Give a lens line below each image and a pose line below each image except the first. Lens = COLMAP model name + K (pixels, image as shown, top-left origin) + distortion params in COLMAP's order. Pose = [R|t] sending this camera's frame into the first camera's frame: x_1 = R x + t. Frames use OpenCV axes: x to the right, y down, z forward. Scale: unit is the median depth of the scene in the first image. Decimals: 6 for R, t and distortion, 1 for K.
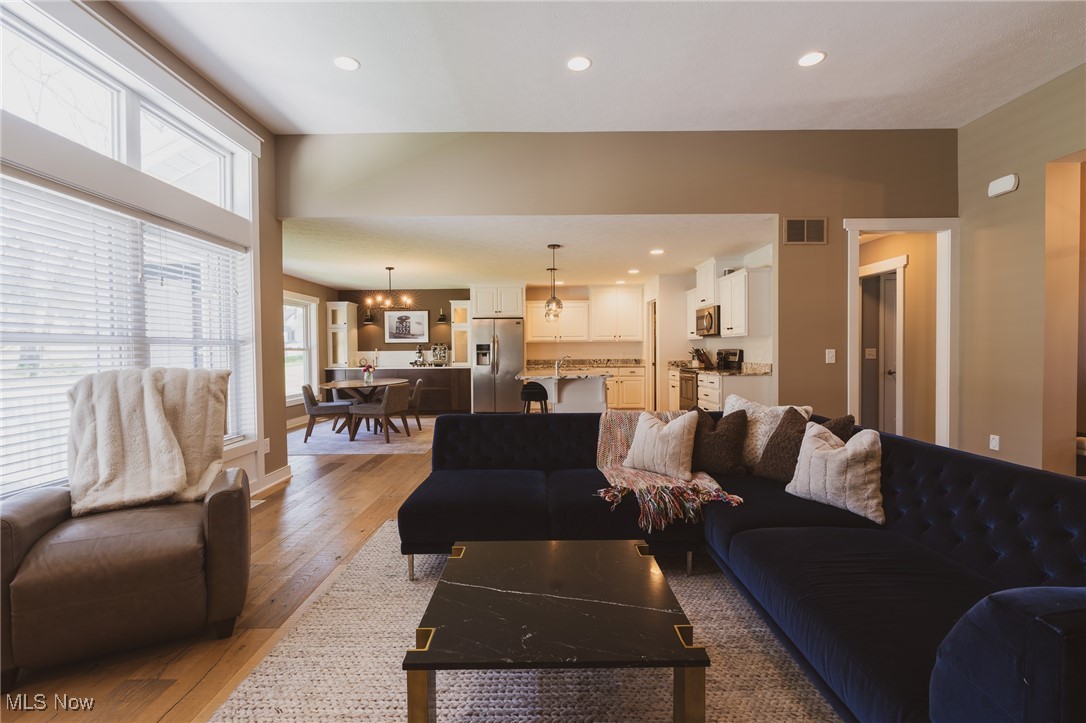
lens RADIAL K [[487.8, 0, 542.8], [0, 487.8, 360.0], [0, 0, 1]] dist [-0.005344, 0.001367]
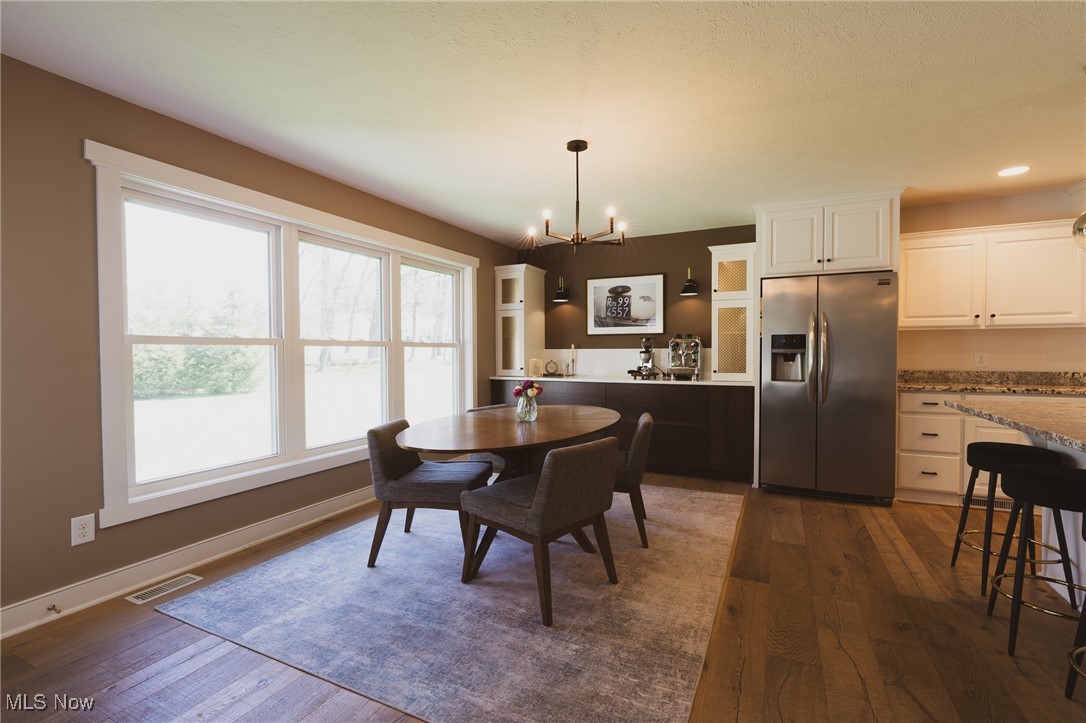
lens RADIAL K [[487.8, 0, 542.6], [0, 487.8, 359.6], [0, 0, 1]] dist [-0.005344, 0.001367]
pose [[0.897087, 0.014686, -0.441611, -0.127487], [-0.014002, 0.999890, 0.004807, -0.008328], [0.441633, 0.001871, 0.897194, 0.504972]]
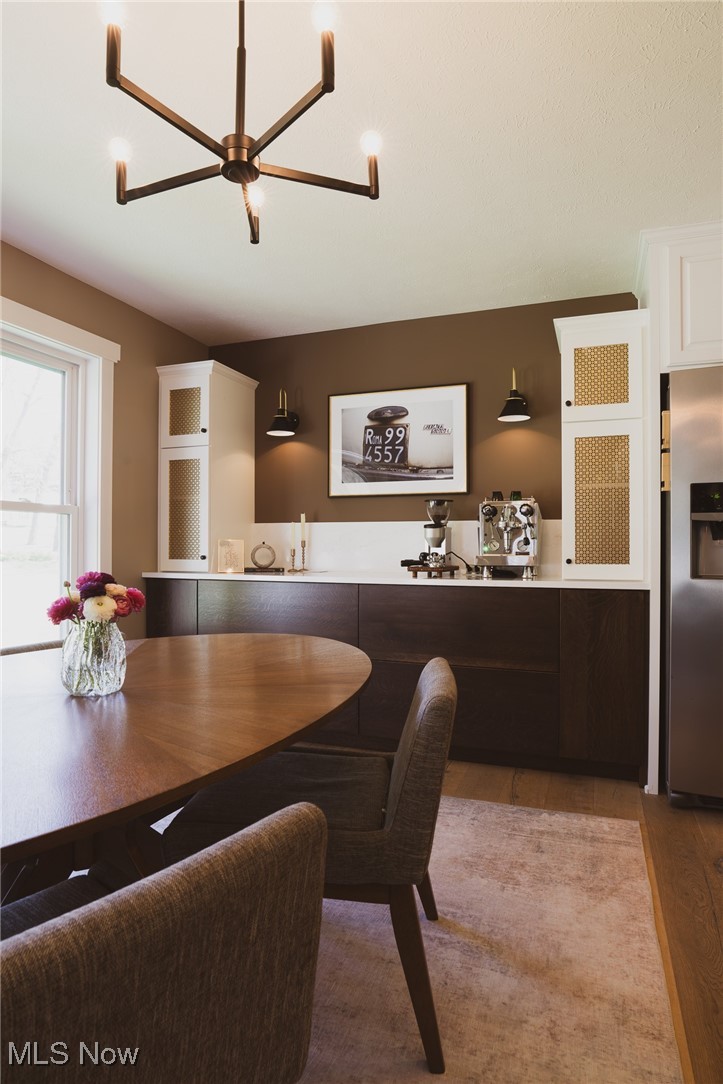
lens RADIAL K [[624.9, 0, 363.9], [0, 624.9, 541.4], [0, 0, 1]] dist [-0.037389, 0.010881]
pose [[0.935876, 0.009711, -0.352195, -0.176255], [-0.018378, 0.999605, -0.021274, 0.002564], [0.351849, 0.026383, 0.935685, 0.693021]]
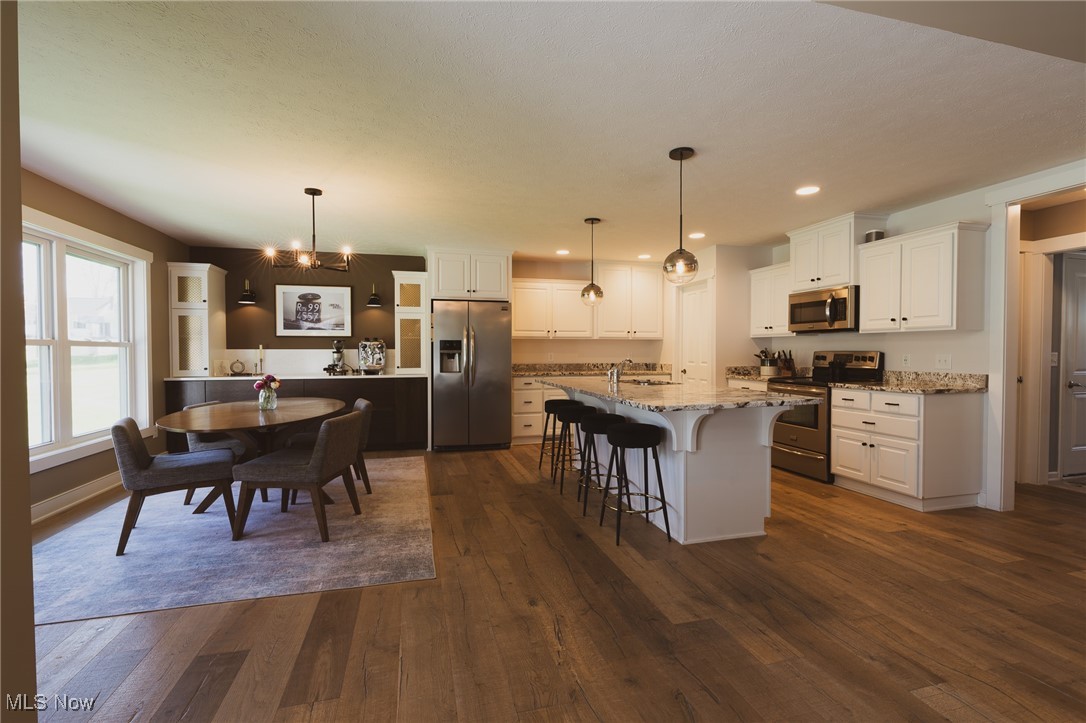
lens RADIAL K [[487.8, 0, 543.3], [0, 487.8, 360.1], [0, 0, 1]] dist [-0.005344, 0.001367]
pose [[0.967046, 0.004358, 0.254564, -0.168438], [-0.004027, 0.999990, -0.001821, -0.005193], [-0.254569, 0.000736, 0.967054, 0.349190]]
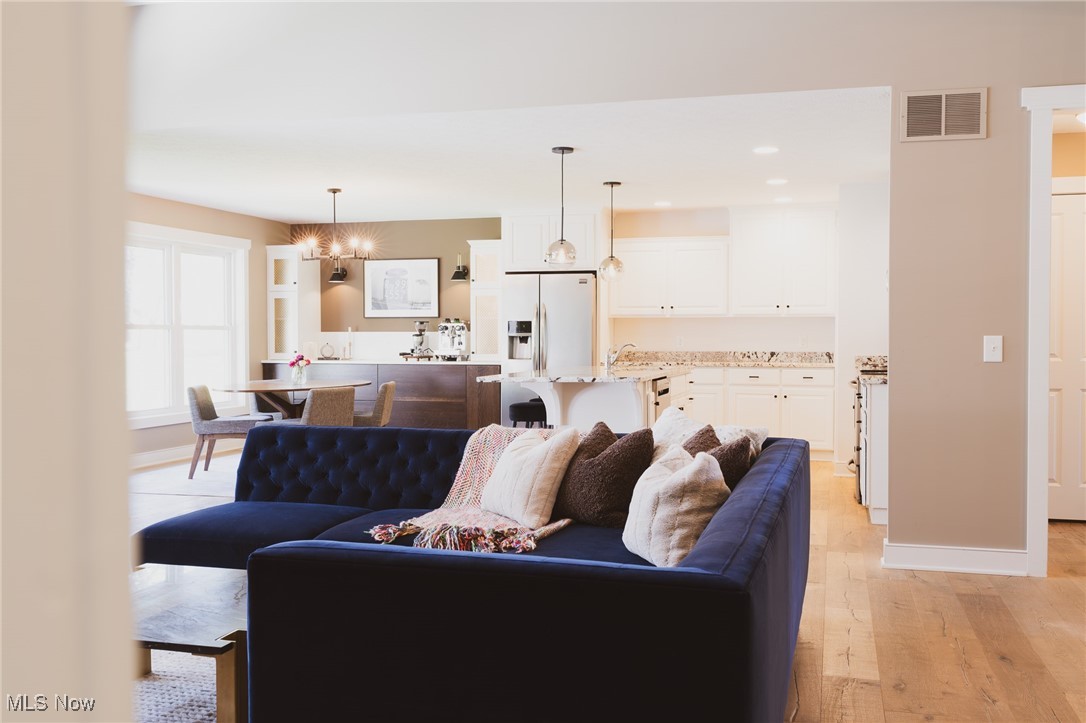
lens RADIAL K [[1072.2, 0, 539.9], [0, 1072.2, 363.6], [0, 0, 1]] dist [-0.005485, 0.000000]
pose [[0.961092, 0.016757, -0.275720, 0.227754], [-0.014034, 0.999831, 0.011846, 0.000762], [0.275872, -0.007516, 0.961165, -0.134977]]
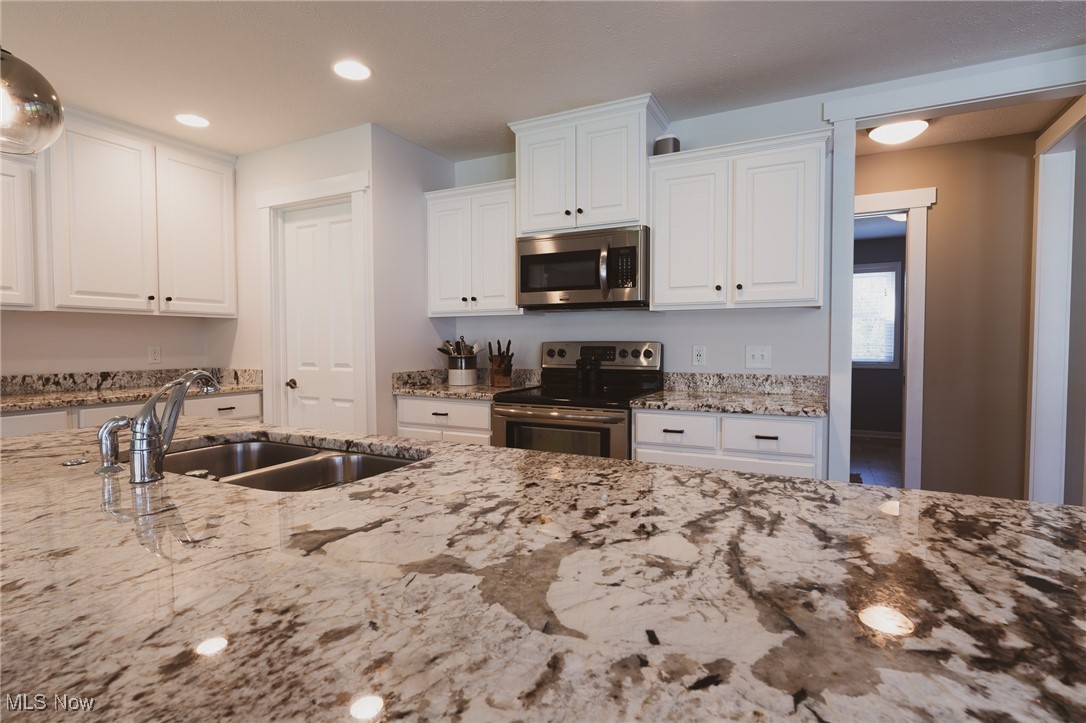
lens RADIAL K [[540.9, 0, 545.5], [0, 540.9, 362.0], [0, 0, 1]] dist [-0.018087, 0.005791]
pose [[0.455662, -0.022946, 0.889857, -0.042572], [0.014628, 0.999726, 0.018288, -0.011113], [-0.890033, 0.004683, 0.455872, 0.660512]]
